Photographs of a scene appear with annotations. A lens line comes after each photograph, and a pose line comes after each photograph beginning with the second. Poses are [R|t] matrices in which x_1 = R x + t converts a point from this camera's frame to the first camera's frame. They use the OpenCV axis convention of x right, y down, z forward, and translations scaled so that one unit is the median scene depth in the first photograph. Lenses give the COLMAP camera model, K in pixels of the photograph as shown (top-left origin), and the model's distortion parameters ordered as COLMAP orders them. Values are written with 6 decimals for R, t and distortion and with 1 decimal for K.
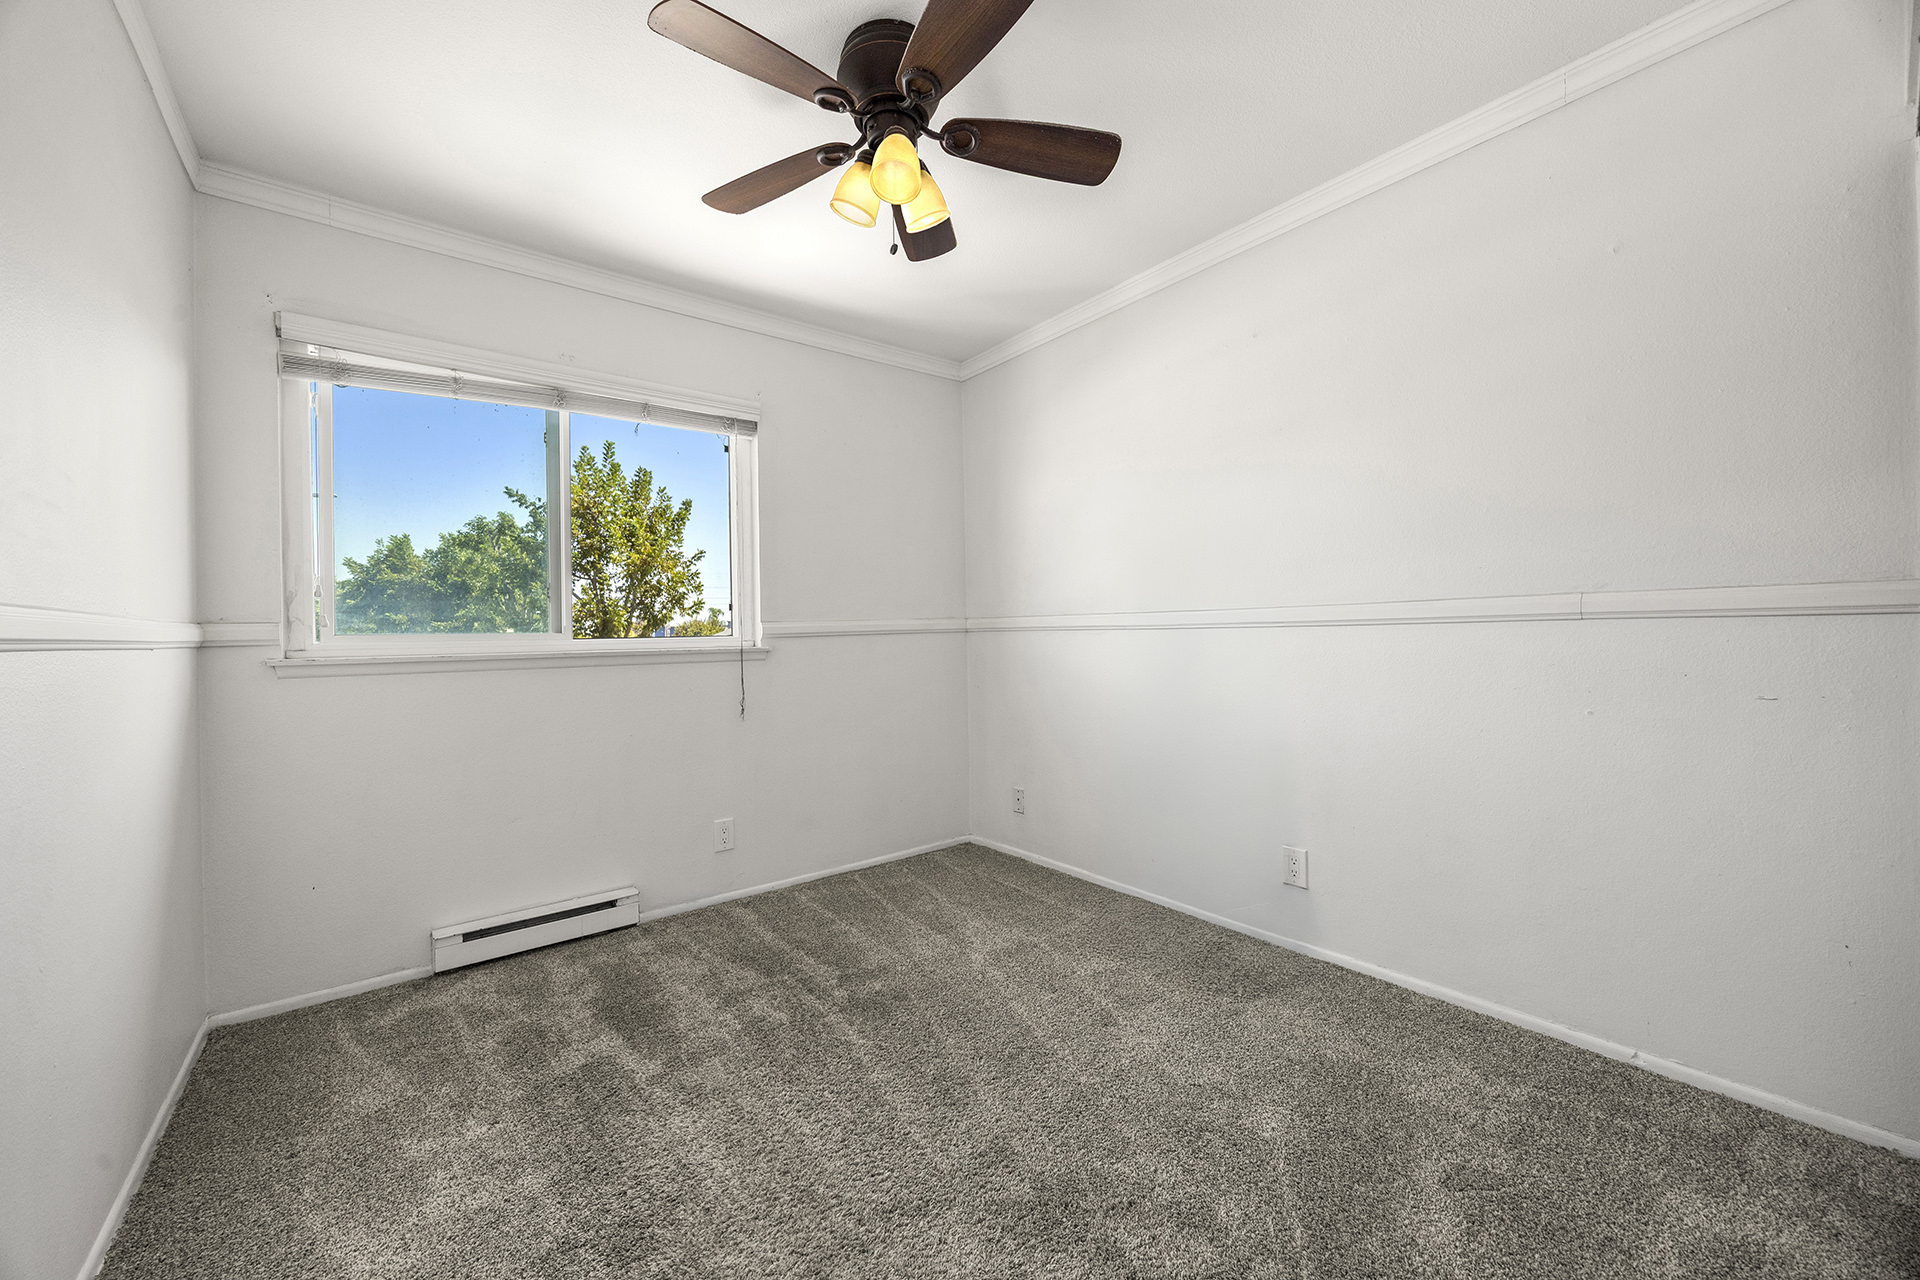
lens RADIAL K [[733.2, 0, 962.2], [0, 733.2, 634.5], [0, 0, 1]] dist [-0.001863, -0.000230]
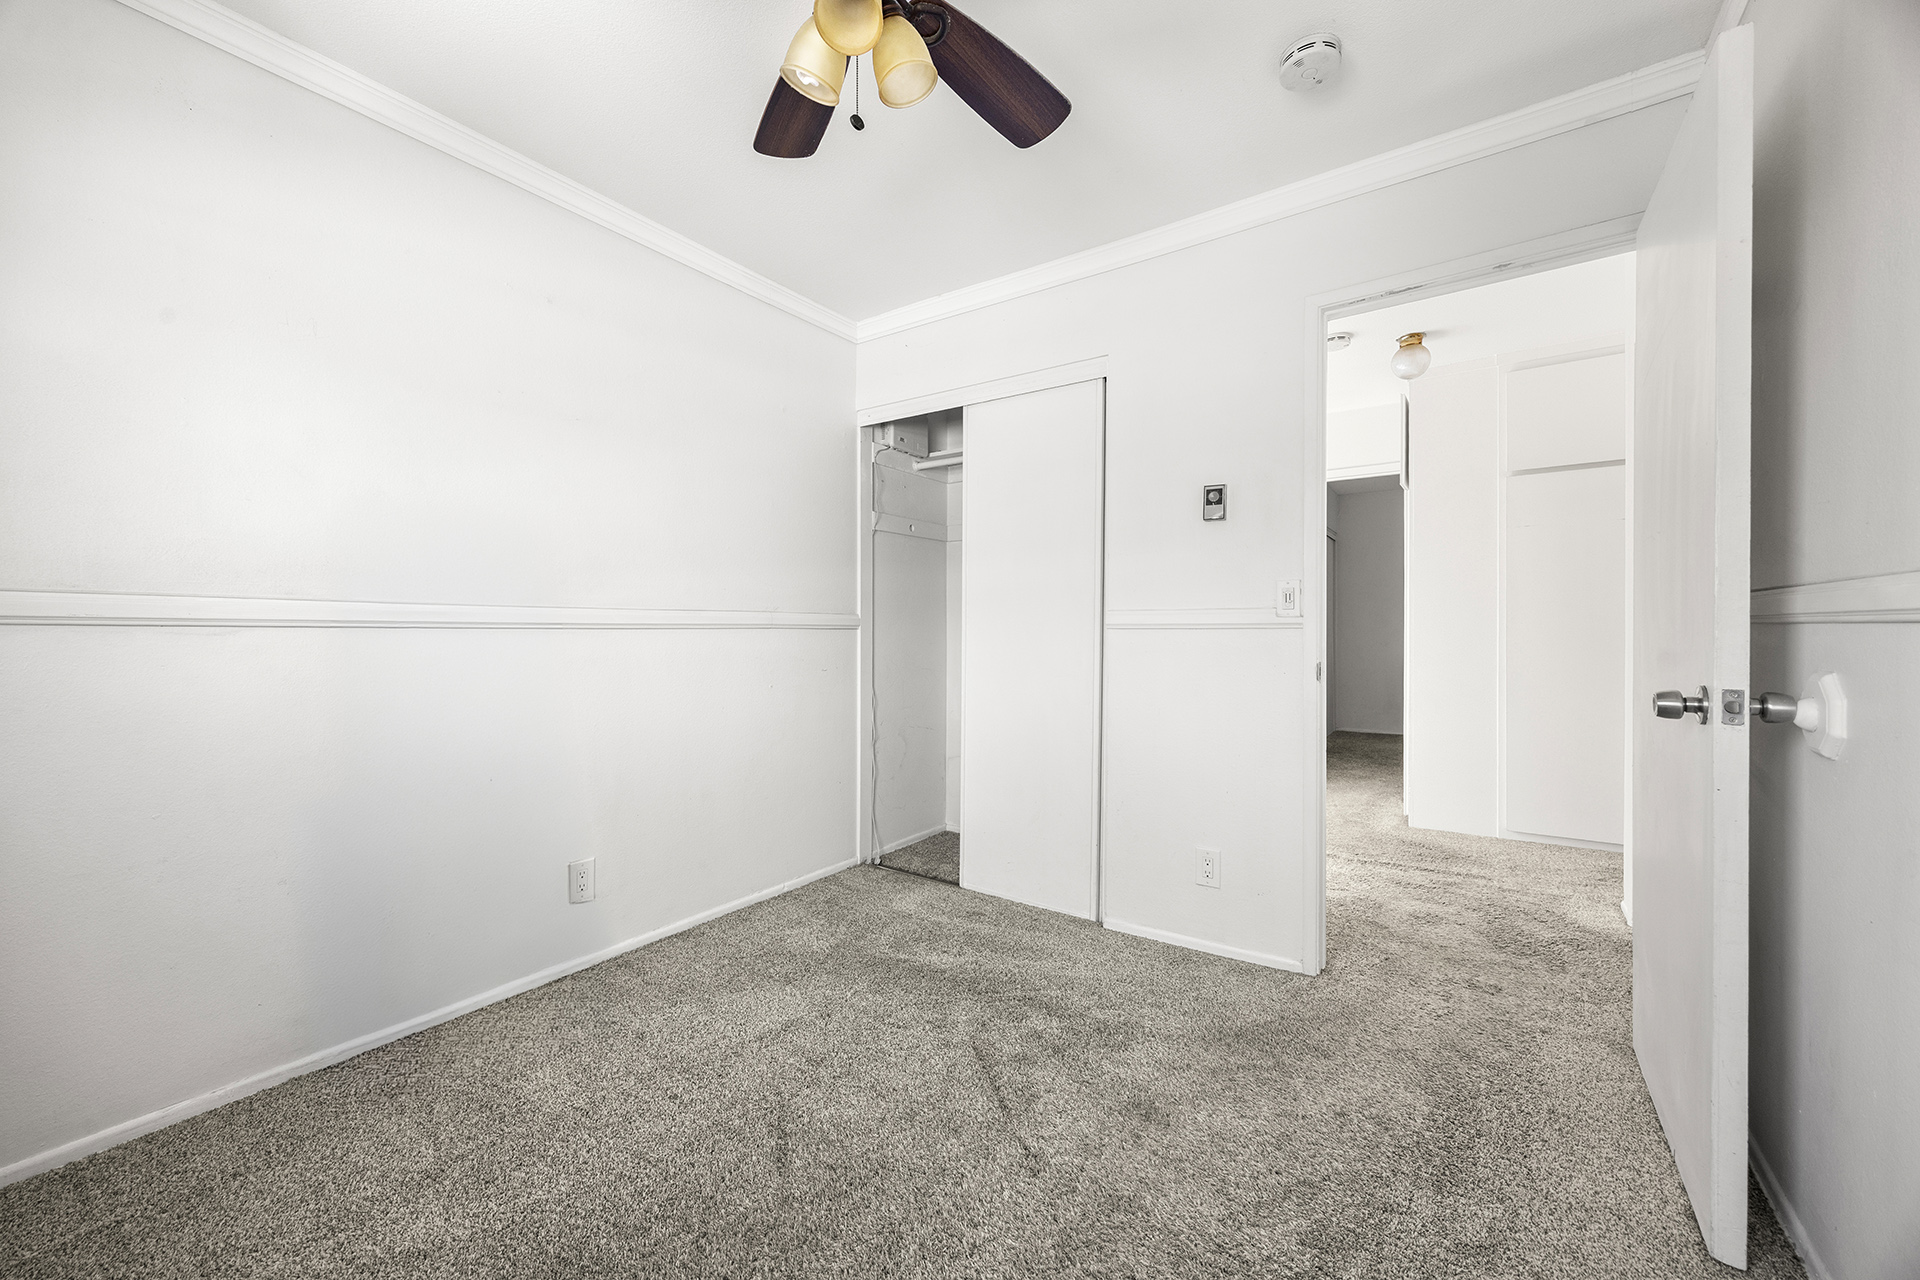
lens RADIAL K [[733.2, 0, 962.2], [0, 733.2, 634.5], [0, 0, 1]] dist [-0.001863, -0.000230]
pose [[-0.257610, 0.012896, 0.966163, -0.762432], [0.004280, 0.999916, -0.012205, 0.012766], [-0.966240, 0.000991, -0.257643, 0.943582]]
